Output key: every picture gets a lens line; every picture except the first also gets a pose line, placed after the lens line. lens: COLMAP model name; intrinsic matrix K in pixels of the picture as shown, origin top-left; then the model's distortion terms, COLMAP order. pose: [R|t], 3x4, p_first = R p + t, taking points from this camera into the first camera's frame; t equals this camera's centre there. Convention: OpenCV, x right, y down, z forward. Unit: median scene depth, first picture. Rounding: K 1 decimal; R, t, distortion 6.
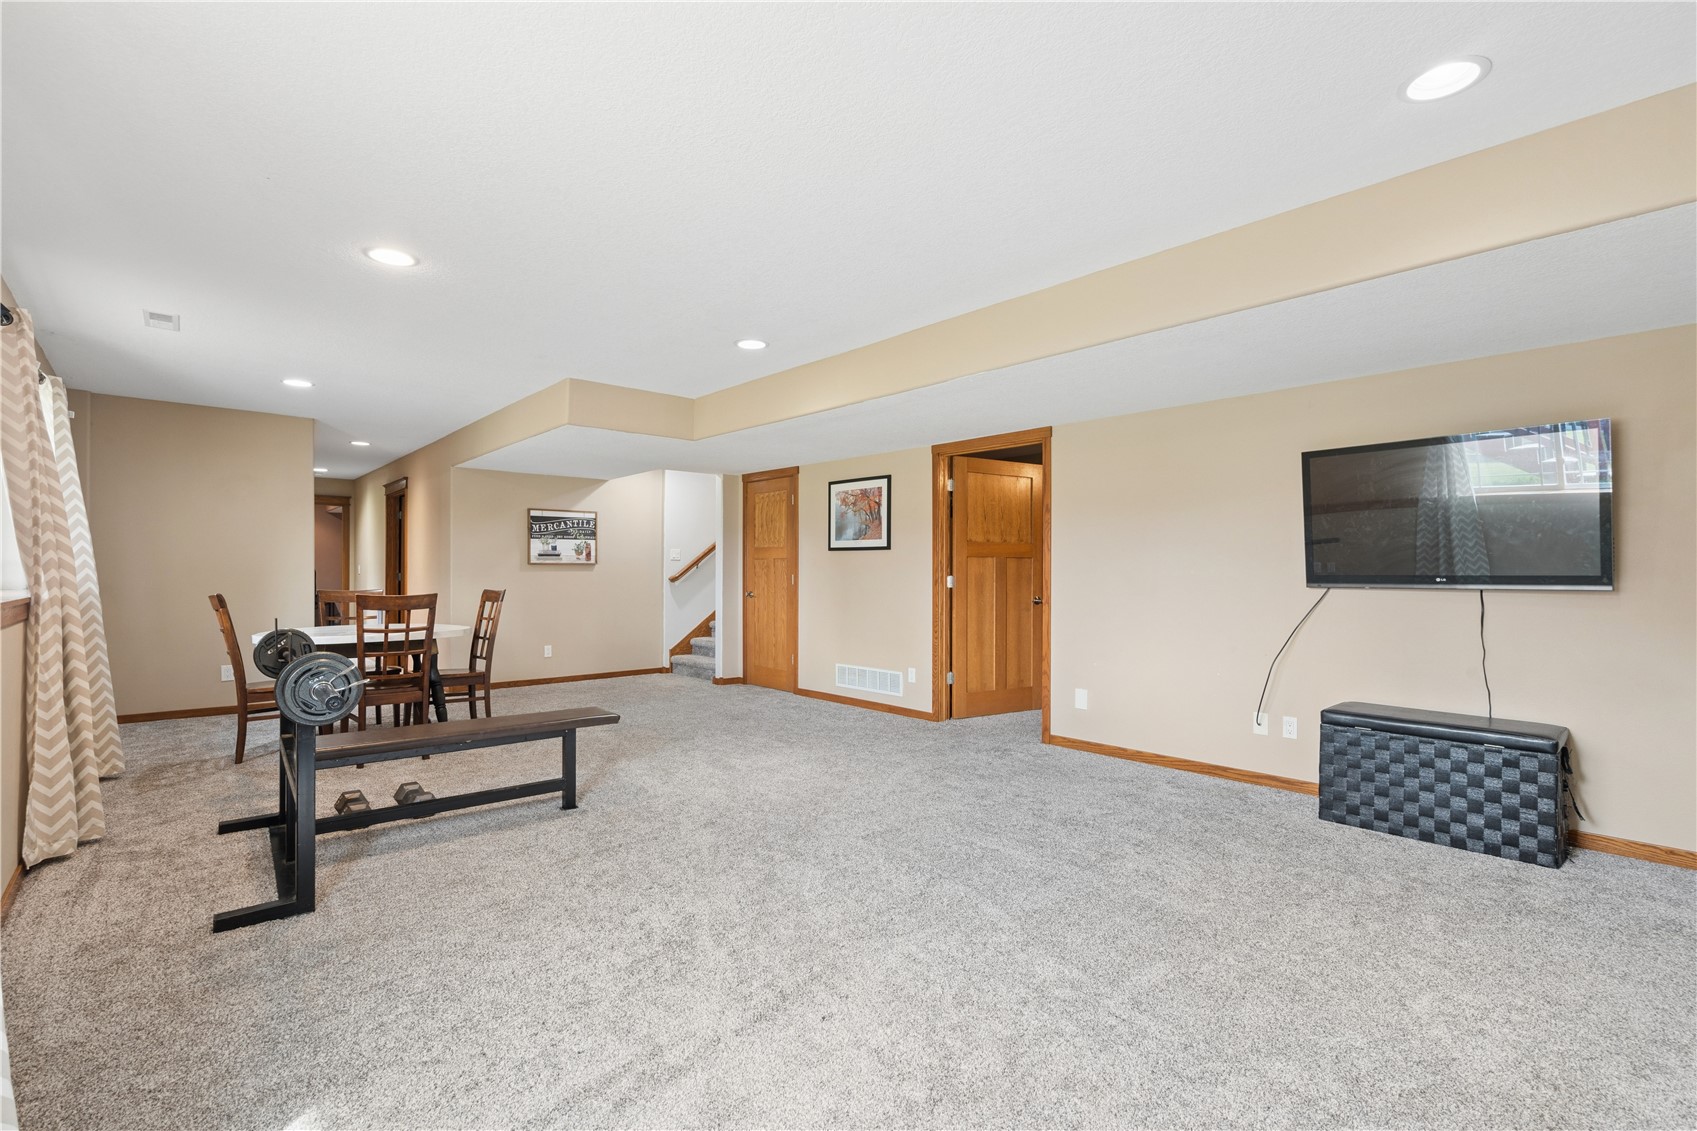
lens RADIAL K [[765.3, 0, 851.5], [0, 765.3, 575.2], [0, 0, 1]] dist [-0.001091, 0.000770]
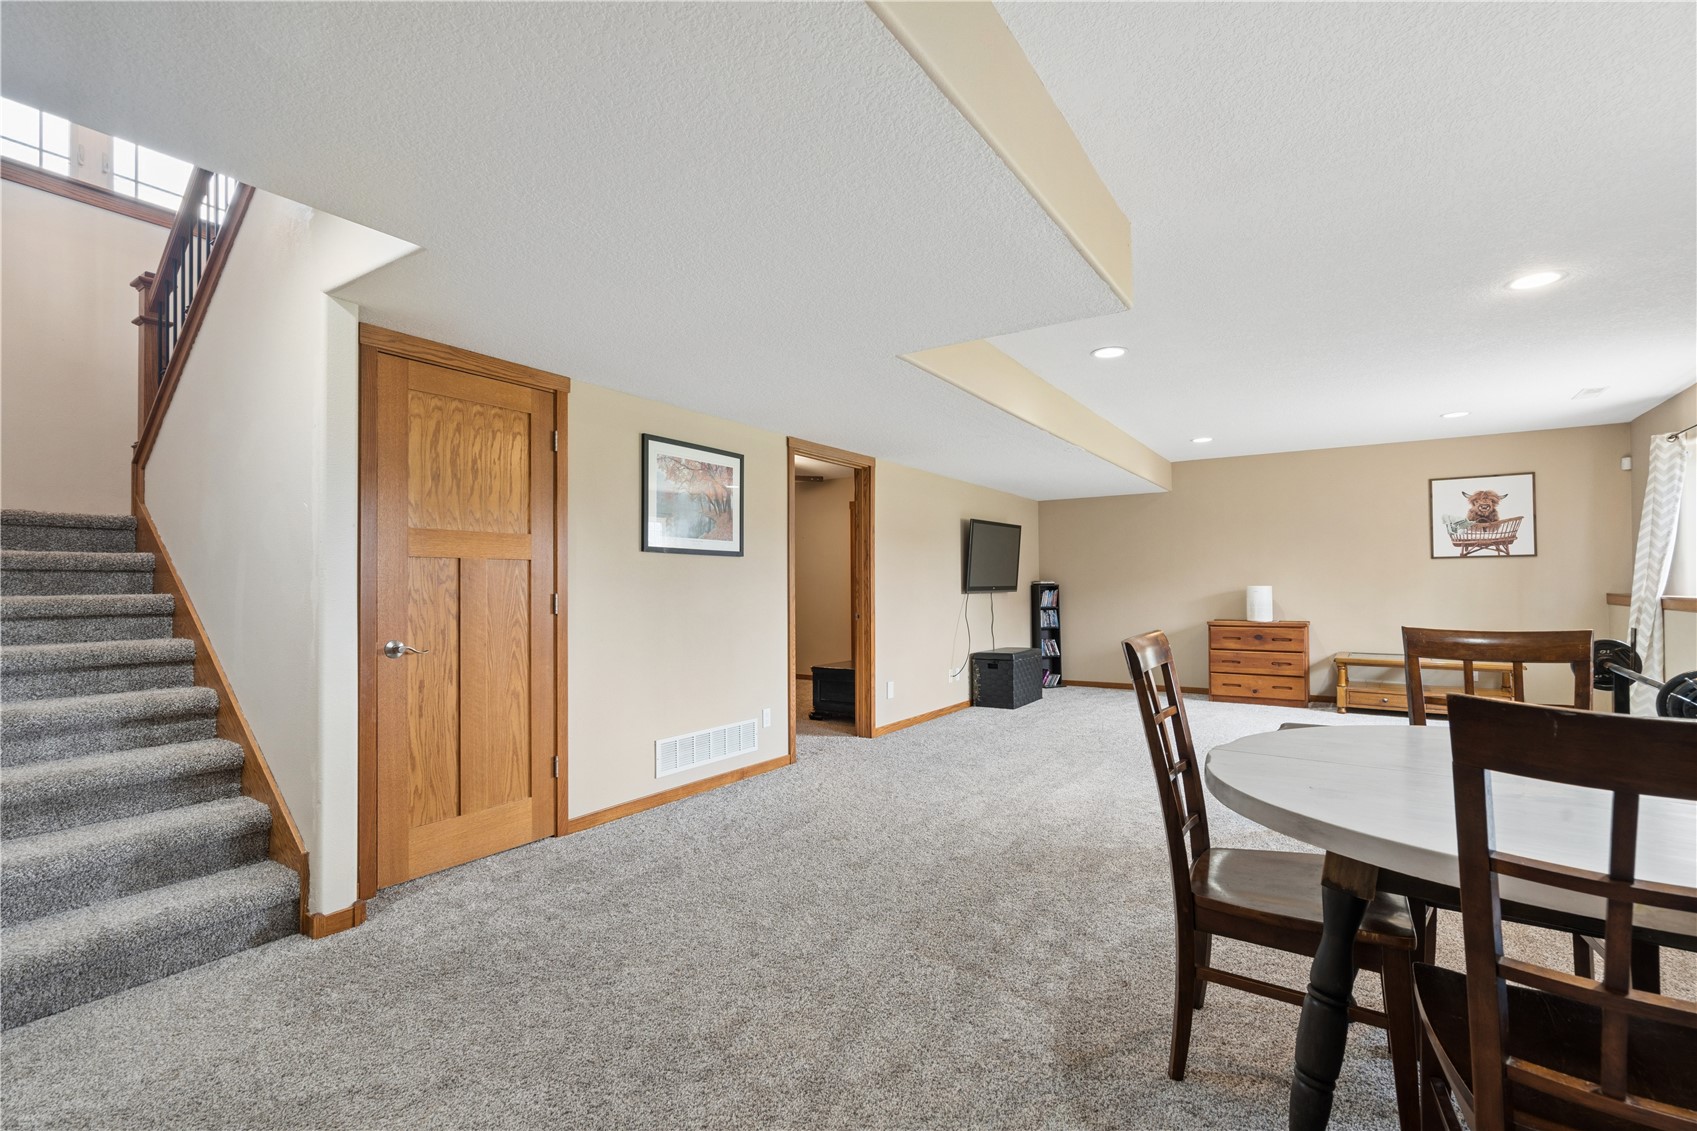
lens RADIAL K [[765.3, 0, 851.5], [0, 765.3, 575.2], [0, 0, 1]] dist [-0.001091, 0.000770]
pose [[-0.242612, 0.009911, 0.970073, -0.682617], [0.007216, 0.999939, -0.008411, -0.008269], [-0.970097, 0.004959, -0.242668, 1.067747]]
